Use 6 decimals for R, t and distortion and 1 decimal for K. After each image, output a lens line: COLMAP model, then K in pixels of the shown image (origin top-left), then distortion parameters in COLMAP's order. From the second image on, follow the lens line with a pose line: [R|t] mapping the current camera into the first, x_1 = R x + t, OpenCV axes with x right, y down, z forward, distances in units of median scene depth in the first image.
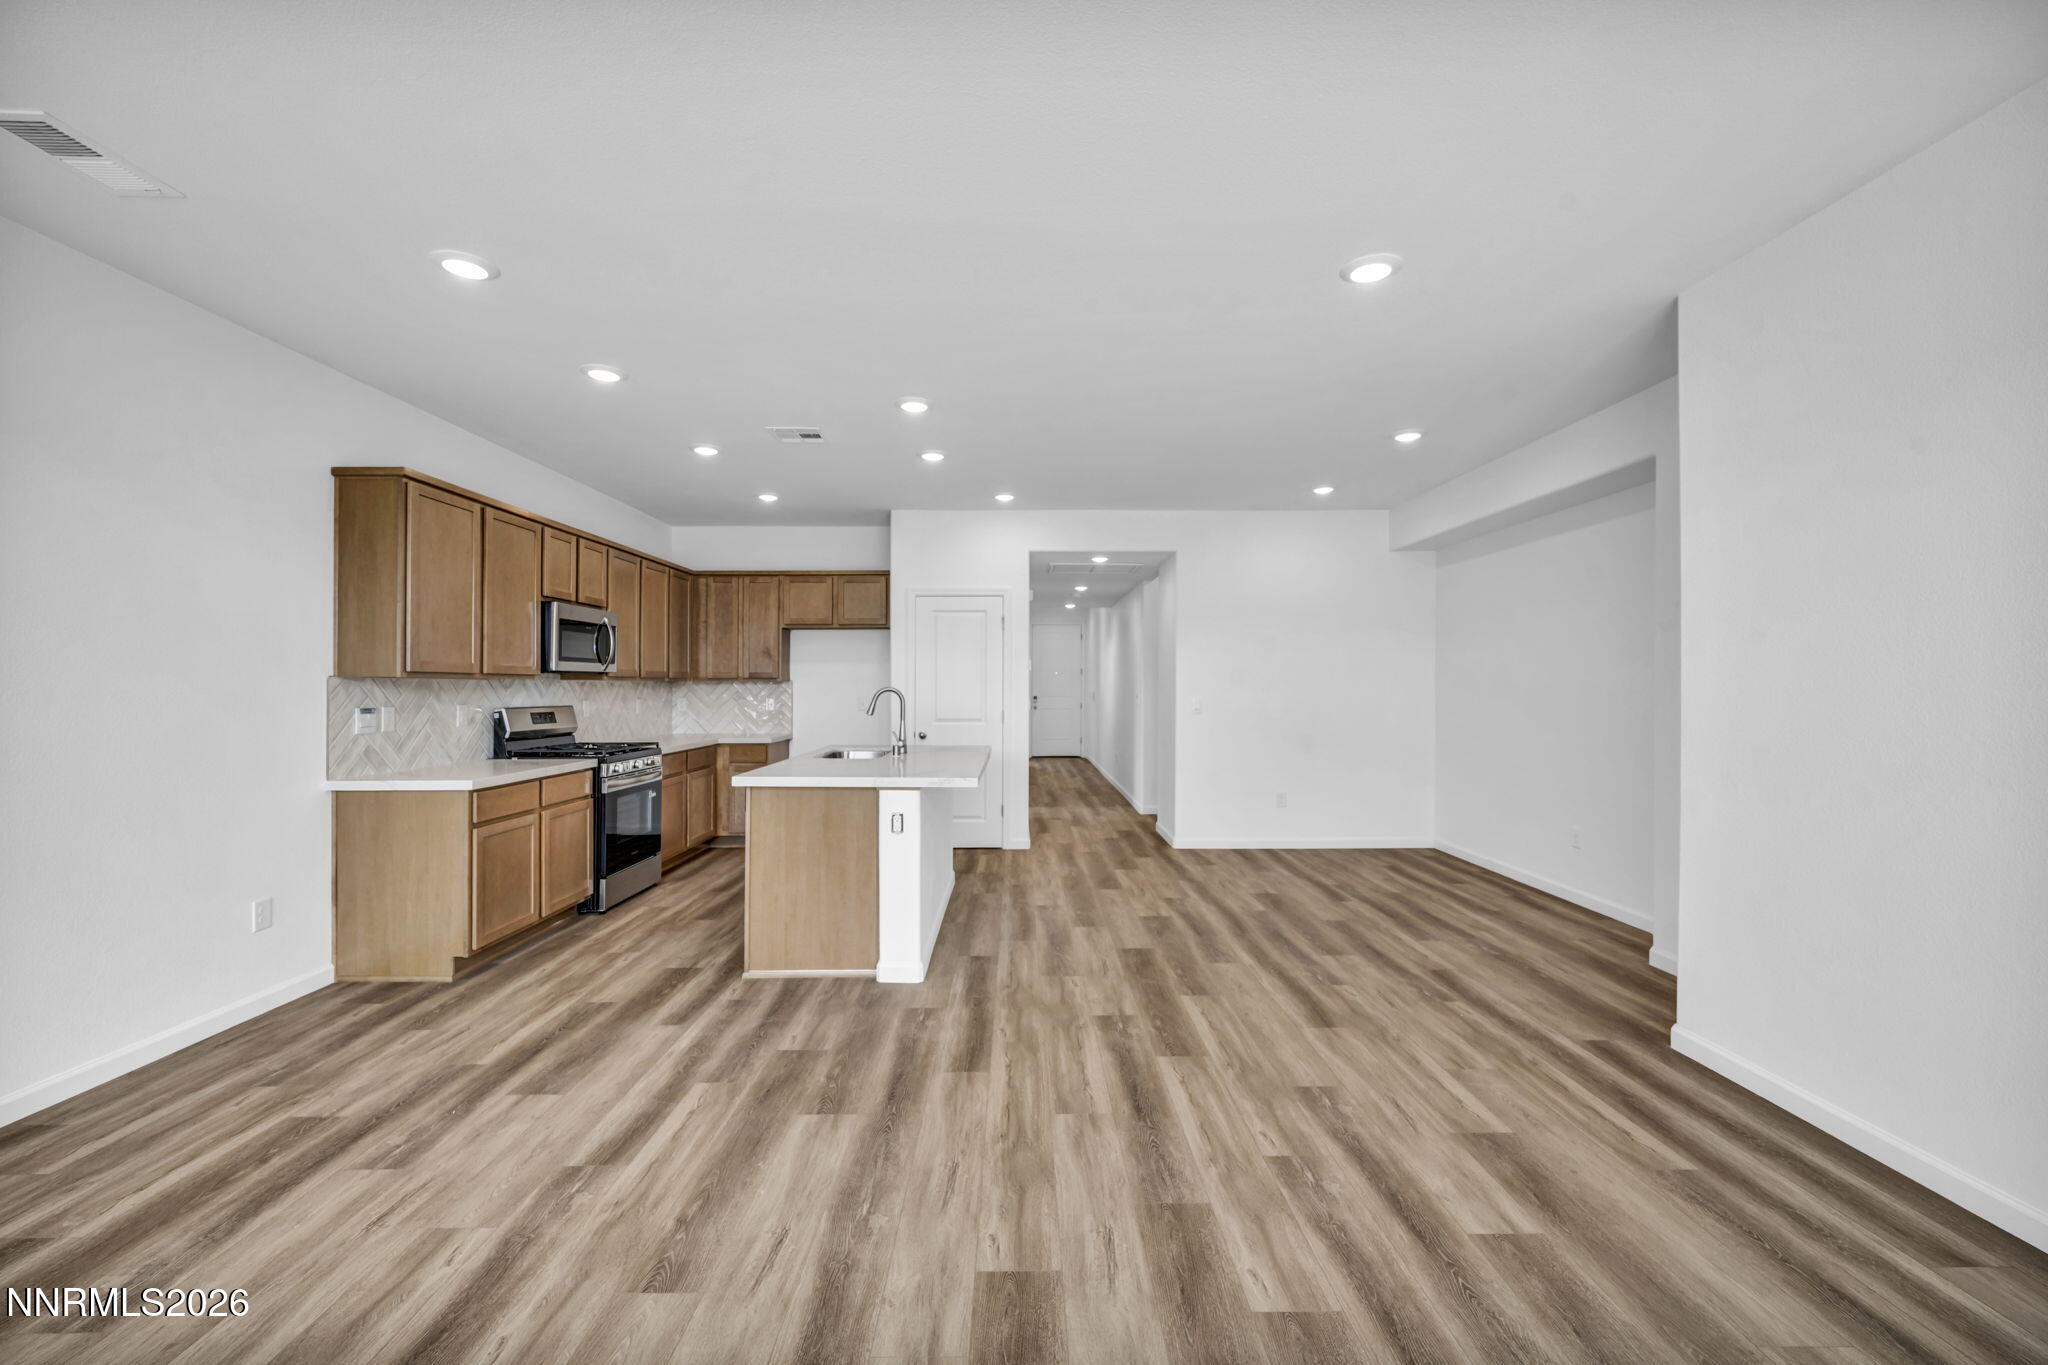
lens RADIAL K [[826.5, 0, 1030.3], [0, 826.5, 681.6], [0, 0, 1]] dist [-0.002315, 0.000330]
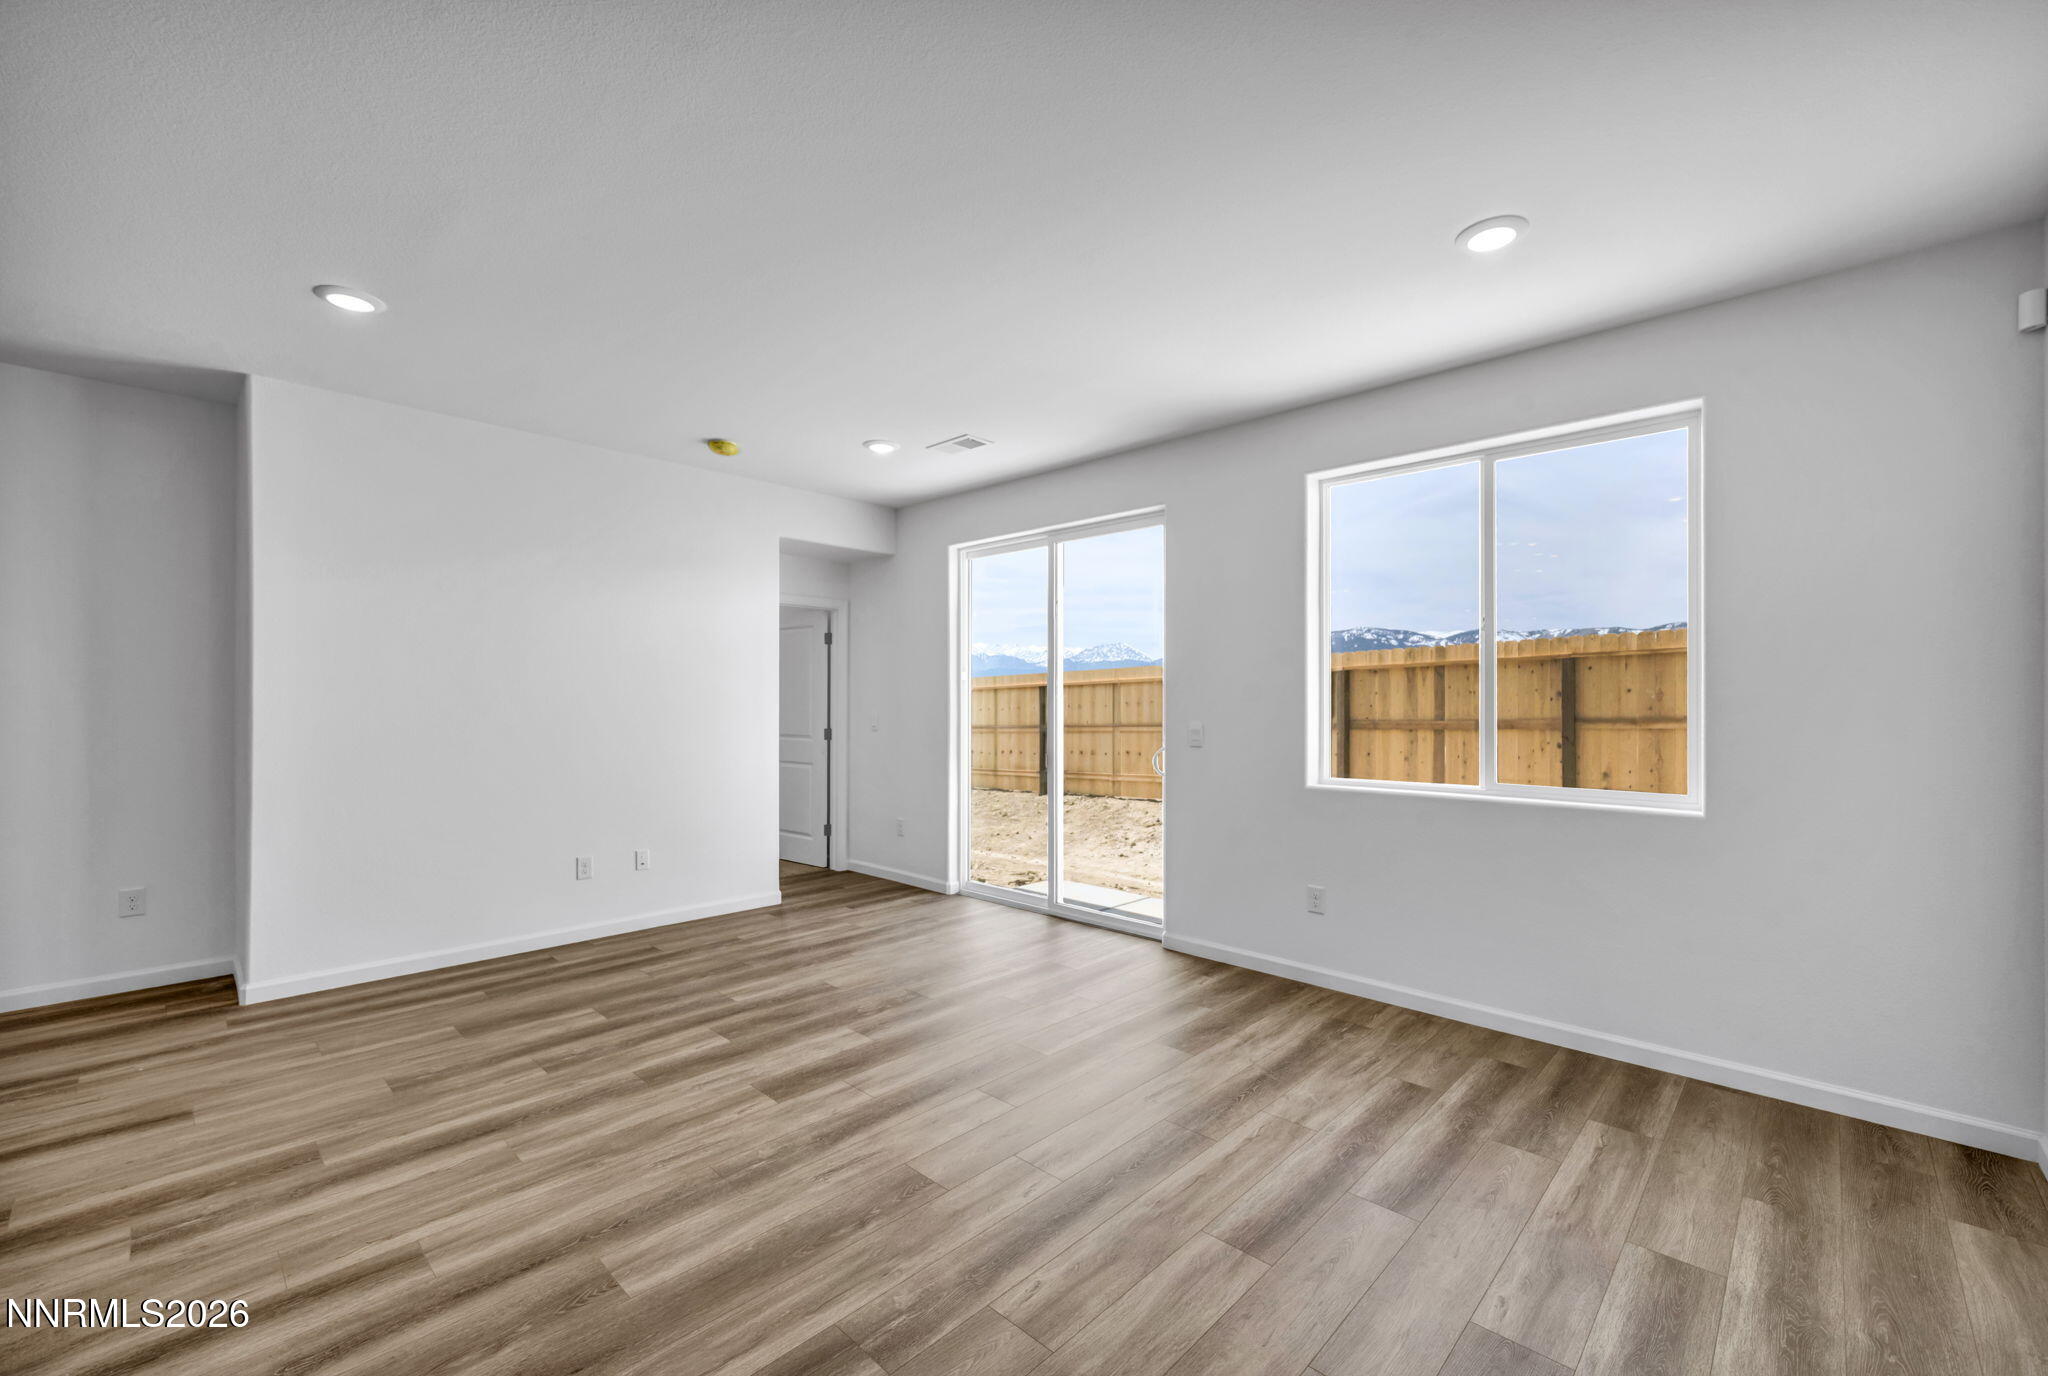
lens RADIAL K [[844.1, 0, 1047.6], [0, 844.1, 703.7], [0, 0, 1]] dist [-0.000901, 0.000146]
pose [[-0.724644, -0.002526, 0.689119, -0.721848], [-0.006877, 0.999970, -0.003566, 0.007510], [-0.689089, -0.007323, -0.724640, 0.886558]]
